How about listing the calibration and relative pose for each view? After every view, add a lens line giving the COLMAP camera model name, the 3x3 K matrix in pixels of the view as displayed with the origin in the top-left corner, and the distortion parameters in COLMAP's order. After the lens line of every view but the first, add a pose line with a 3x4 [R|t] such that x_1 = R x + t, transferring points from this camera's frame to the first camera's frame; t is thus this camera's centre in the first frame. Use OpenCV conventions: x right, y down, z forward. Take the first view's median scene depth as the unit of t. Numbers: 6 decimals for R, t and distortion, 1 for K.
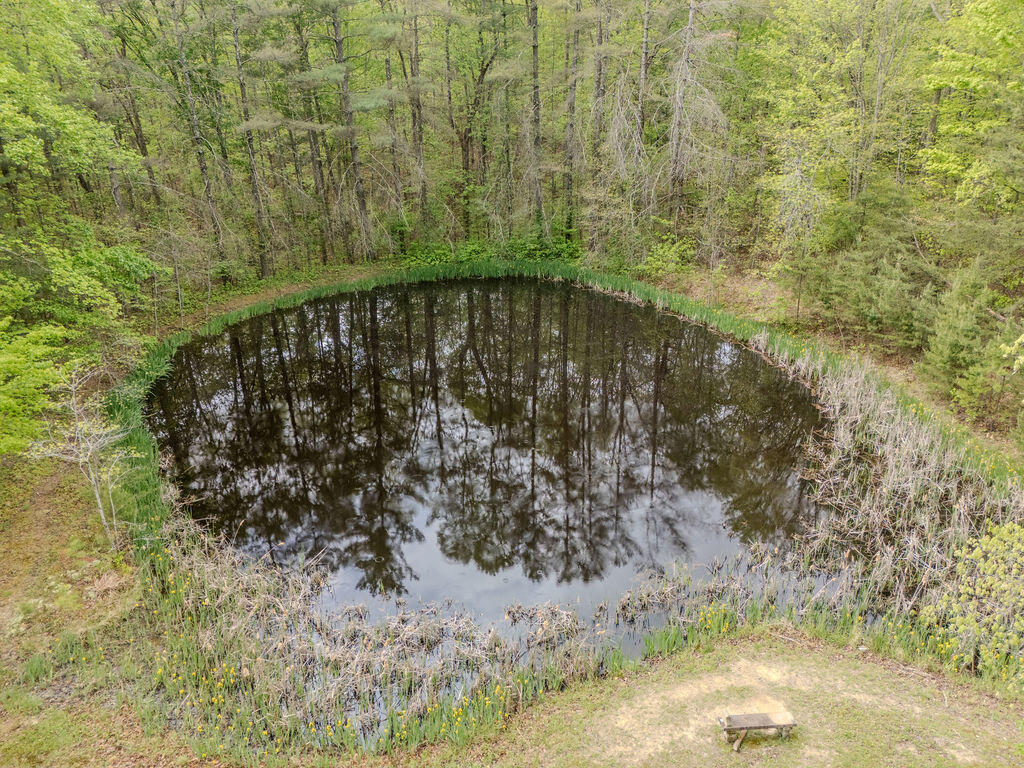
lens RADIAL K [[754.5, 0, 508.0], [0, 754.5, 381.8], [0, 0, 1]] dist [0.066278, -0.055142]
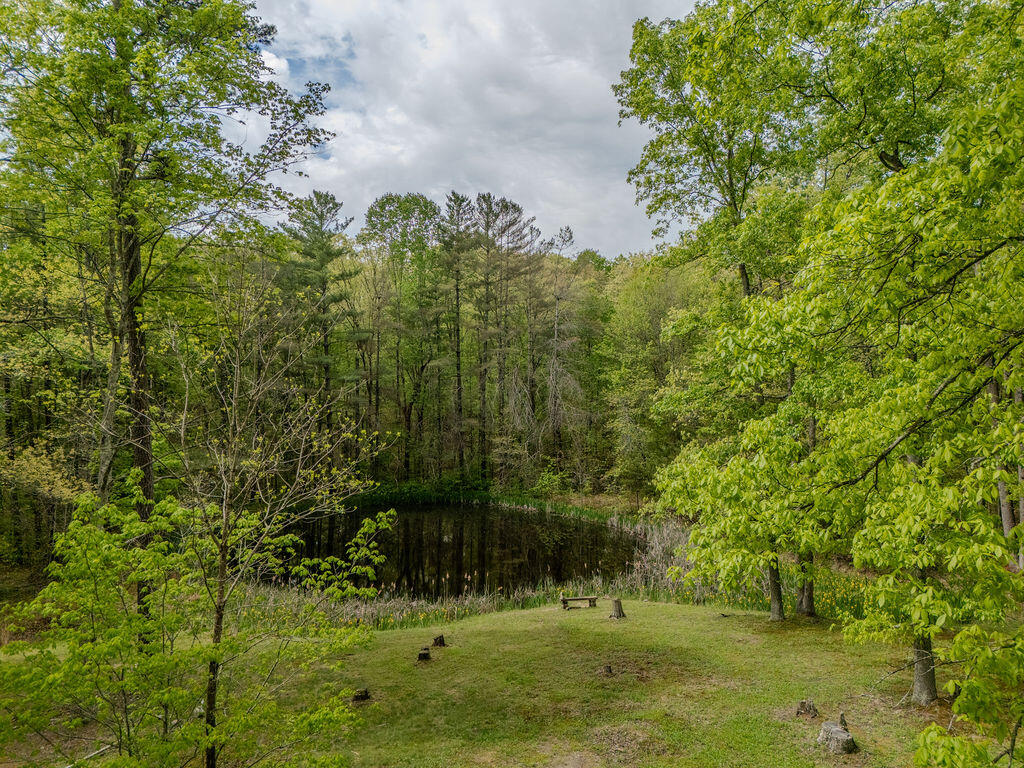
lens RADIAL K [[754.5, 0, 511.7], [0, 754.5, 387.8], [0, 0, 1]] dist [0.066278, -0.055142]
pose [[0.994095, 0.009857, 0.108061, -0.020862], [0.037210, 0.904515, -0.424814, 0.282944], [-0.101930, 0.426327, 0.898808, -0.346804]]
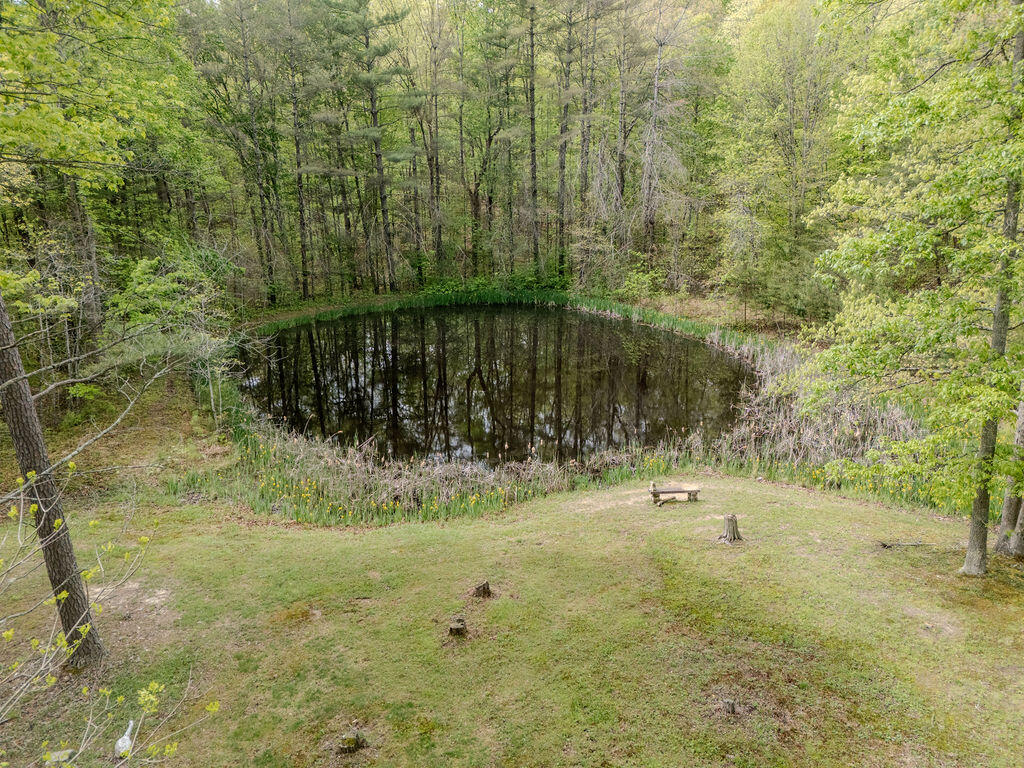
lens RADIAL K [[754.5, 0, 509.0], [0, 754.5, 385.6], [0, 0, 1]] dist [0.066278, -0.055142]
pose [[0.999989, 0.004007, -0.002438, 0.002595], [-0.004285, 0.991820, -0.127576, 0.157955], [0.001907, 0.127585, 0.991826, -0.179352]]
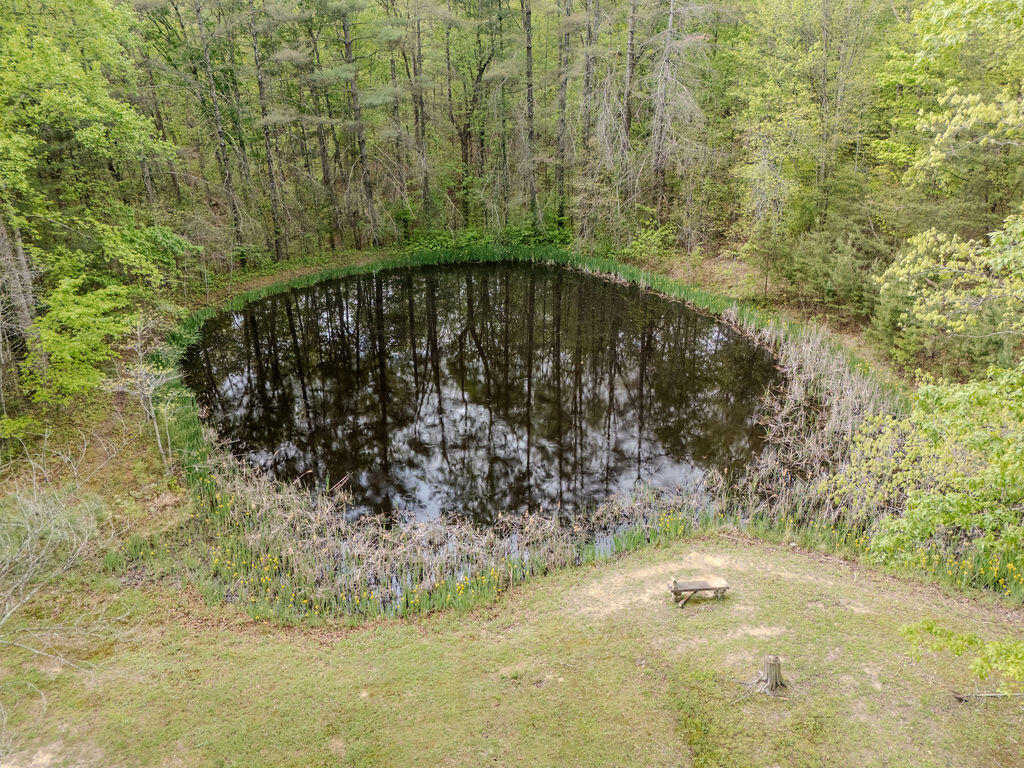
lens RADIAL K [[754.5, 0, 508.1], [0, 754.5, 384.3], [0, 0, 1]] dist [0.066278, -0.055142]
pose [[0.999998, -0.001121, 0.001493, 0.004174], [0.001119, 0.999999, 0.001187, 0.040266], [-0.001494, -0.001185, 0.999998, -0.091418]]
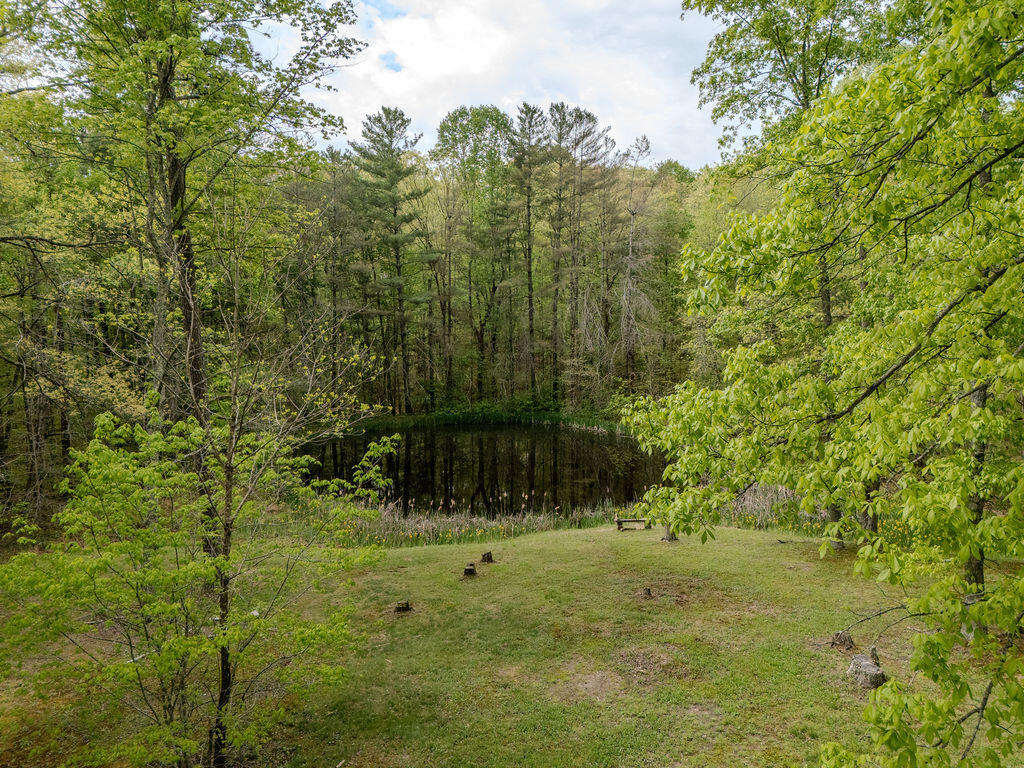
lens RADIAL K [[754.5, 0, 509.2], [0, 754.5, 389.7], [0, 0, 1]] dist [0.066278, -0.055142]
pose [[0.999963, 0.005662, -0.006551, 0.007349], [-0.007489, 0.945229, -0.326322, 0.278509], [0.004345, 0.326359, 0.945236, -0.340436]]
